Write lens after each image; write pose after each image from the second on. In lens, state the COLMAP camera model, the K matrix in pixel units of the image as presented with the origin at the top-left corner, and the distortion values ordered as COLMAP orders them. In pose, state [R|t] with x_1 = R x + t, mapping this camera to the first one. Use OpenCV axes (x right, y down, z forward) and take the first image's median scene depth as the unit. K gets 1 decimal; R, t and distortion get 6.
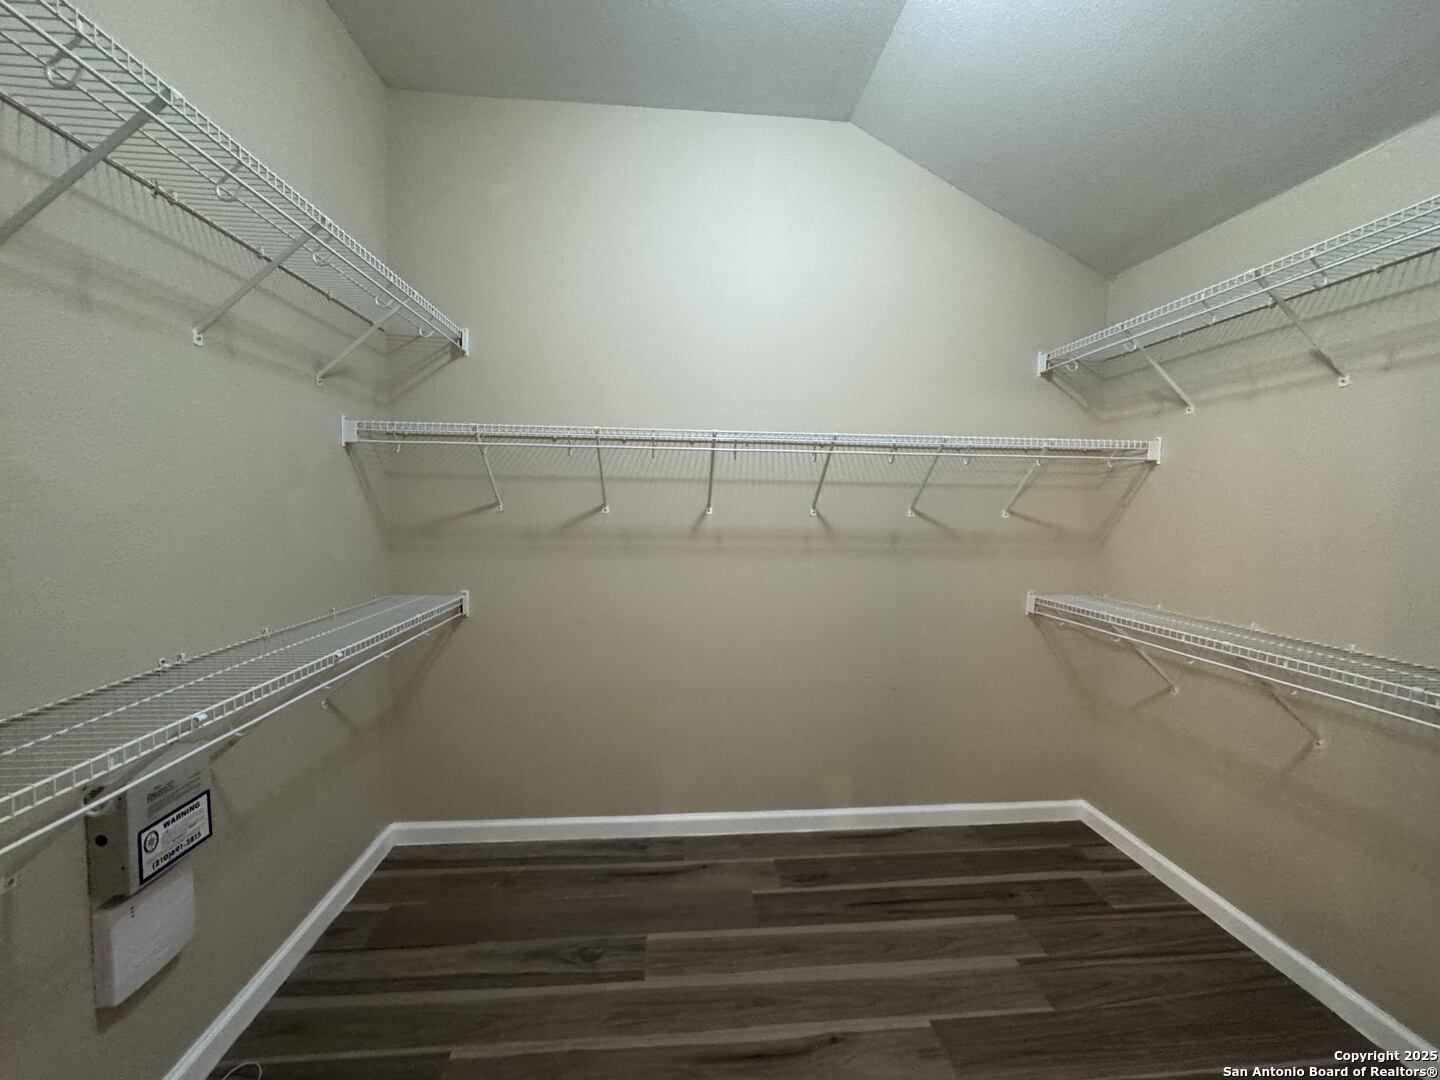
lens RADIAL K [[573.5, 0, 717.9], [0, 573.5, 537.2], [0, 0, 1]] dist [-0.003536, 0.000599]
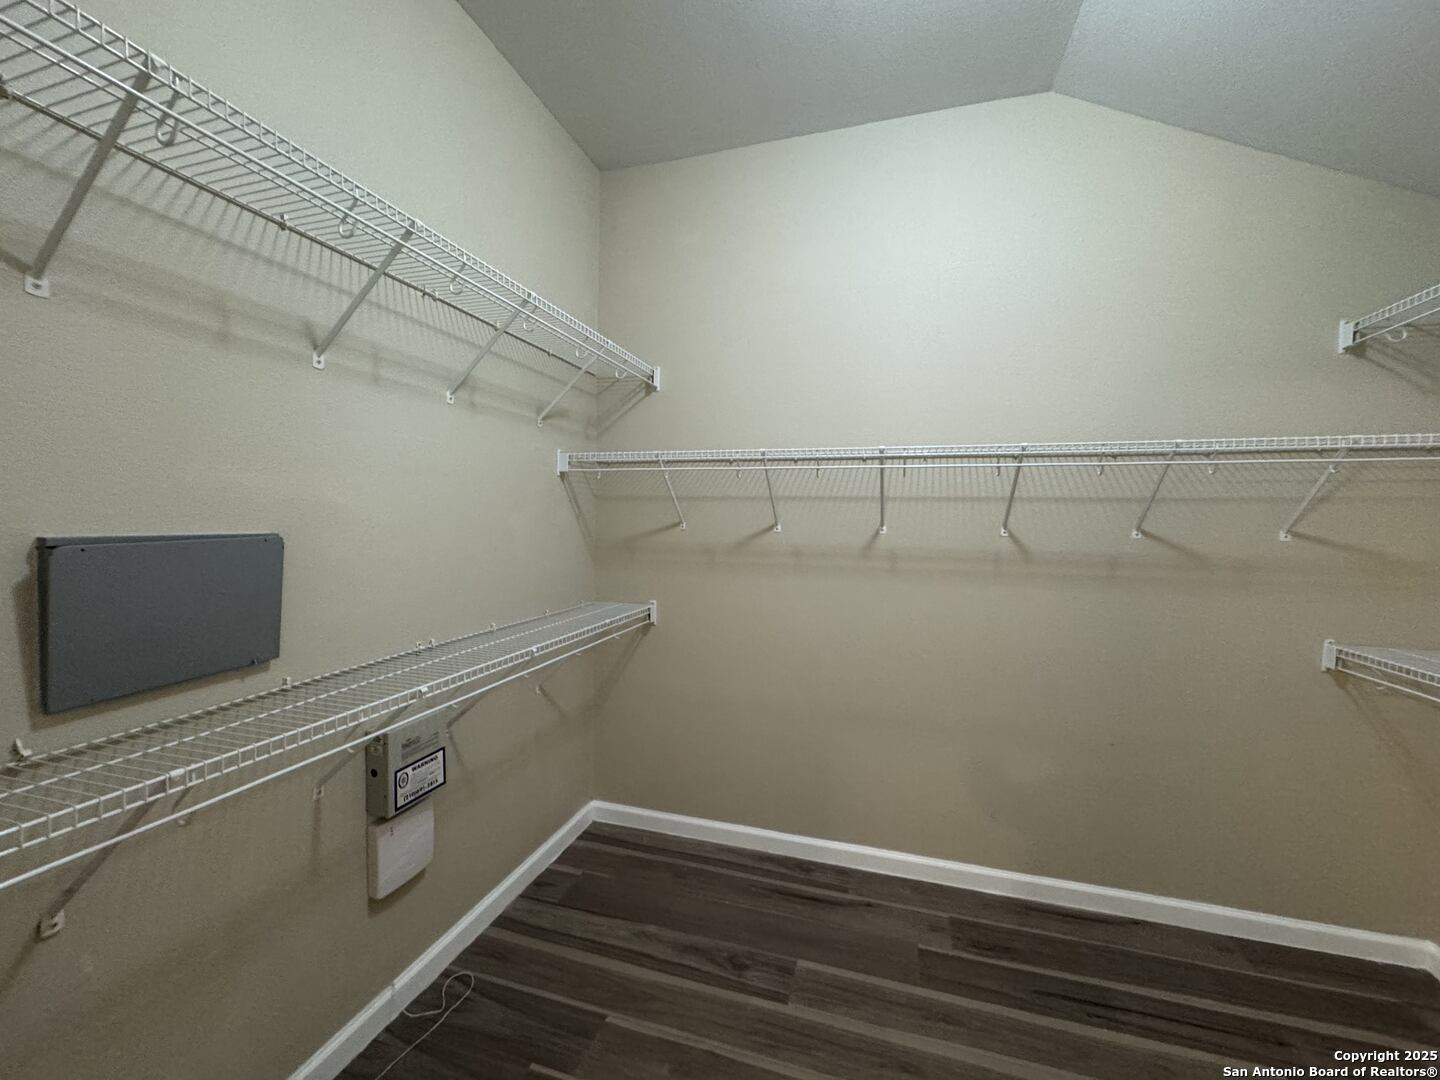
lens RADIAL K [[573.5, 0, 718.0], [0, 573.5, 537.4], [0, 0, 1]] dist [-0.003536, 0.000599]
pose [[0.929358, 0.009851, -0.369049, 0.101560], [-0.019519, 0.999557, -0.022472, -0.008340], [0.368664, 0.028088, 0.929138, 0.011873]]
